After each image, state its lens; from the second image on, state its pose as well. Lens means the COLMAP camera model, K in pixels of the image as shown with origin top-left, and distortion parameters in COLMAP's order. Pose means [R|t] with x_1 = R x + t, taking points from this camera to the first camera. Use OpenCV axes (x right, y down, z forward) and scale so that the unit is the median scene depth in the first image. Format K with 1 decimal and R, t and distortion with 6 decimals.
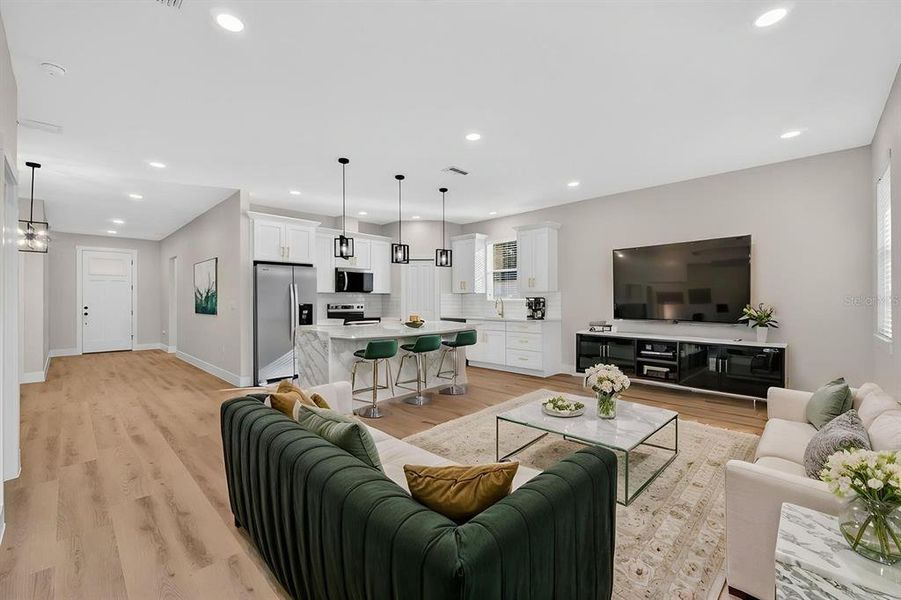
lens RADIAL K [[388.6, 0, 450.5], [0, 388.6, 300.0], [0, 0, 1]] dist [-0.000470, 0.000088]
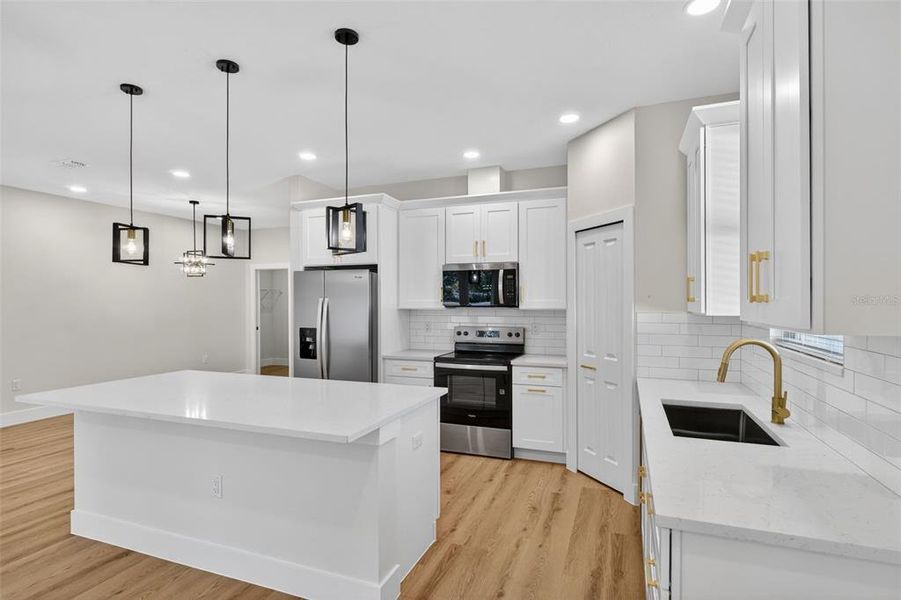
lens RADIAL K [[463.2, 0, 446.7], [0, 463.2, 302.7], [0, 0, 1]] dist [-0.001482, -0.000718]
pose [[0.388706, 0.008186, -0.921326, 0.348913], [0.004493, 0.999932, 0.010780, -0.036460], [0.921351, -0.008329, 0.388643, 0.781921]]
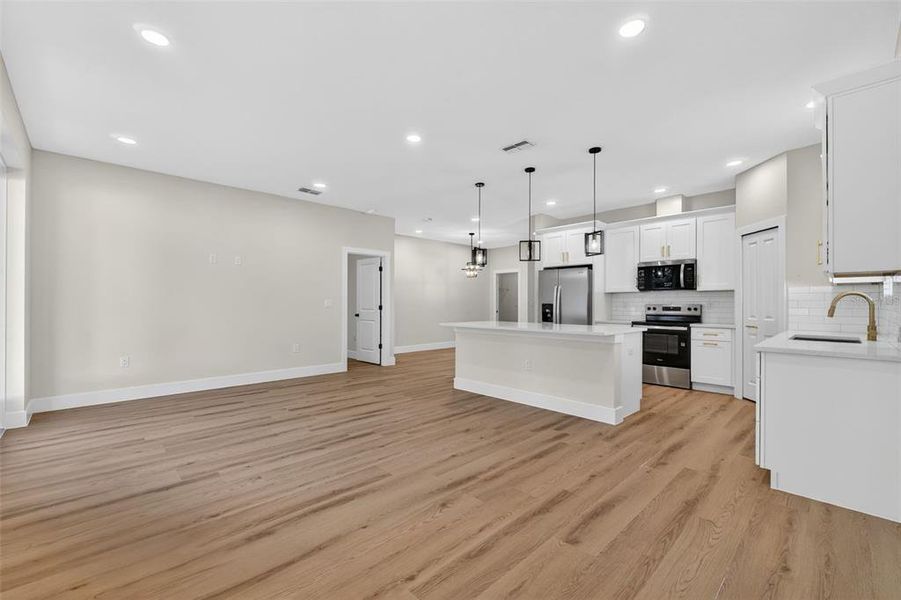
lens RADIAL K [[379.2, 0, 440.1], [0, 379.2, 302.8], [0, 0, 1]] dist [-0.000269, -0.000427]
pose [[-0.052711, 0.003826, -0.998603, 0.609524], [0.002157, 0.999991, 0.003718, 0.002570], [0.998607, -0.001959, -0.052718, 0.634584]]
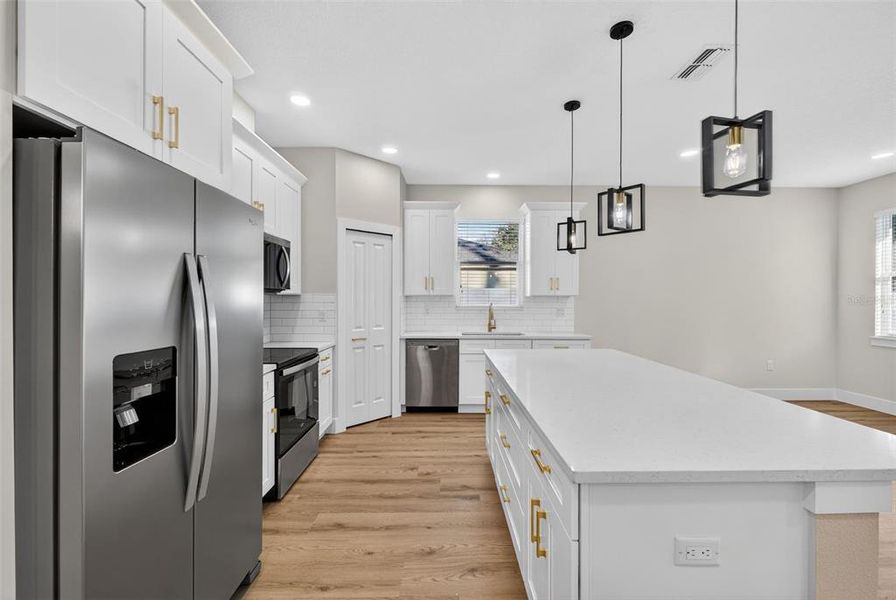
lens RADIAL K [[379.1, 0, 456.9], [0, 379.1, 304.5], [0, 0, 1]] dist [0.000350, 0.000224]
pose [[0.695951, -0.006536, 0.718060, -0.424537], [-0.007005, 0.999849, 0.015890, -0.015296], [-0.718055, -0.016089, 0.695800, 0.640978]]
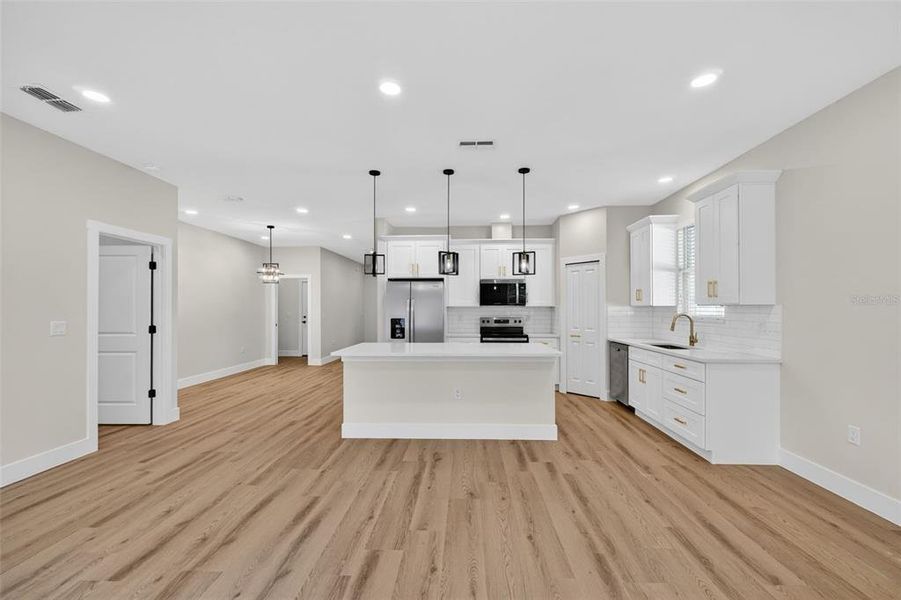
lens RADIAL K [[385.0, 0, 449.1], [0, 385.0, 306.7], [0, 0, 1]] dist [-0.001504, -0.000356]
pose [[0.664135, 0.002677, -0.747608, 0.370372], [0.000713, 0.999991, 0.004215, -0.022765], [0.747612, -0.003332, 0.664127, 0.344950]]
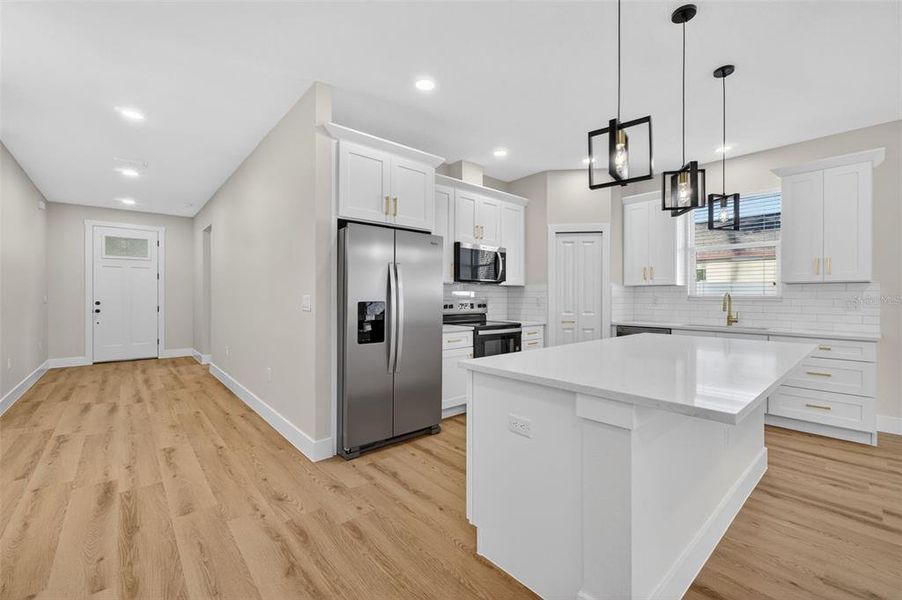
lens RADIAL K [[384.1, 0, 453.3], [0, 384.1, 294.9], [0, 0, 1]] dist [0.003012, 0.000197]
pose [[0.997618, 0.006941, -0.068637, -0.272780], [-0.007218, 0.999967, -0.003789, 0.003080], [0.068608, 0.004276, 0.997635, 0.422761]]
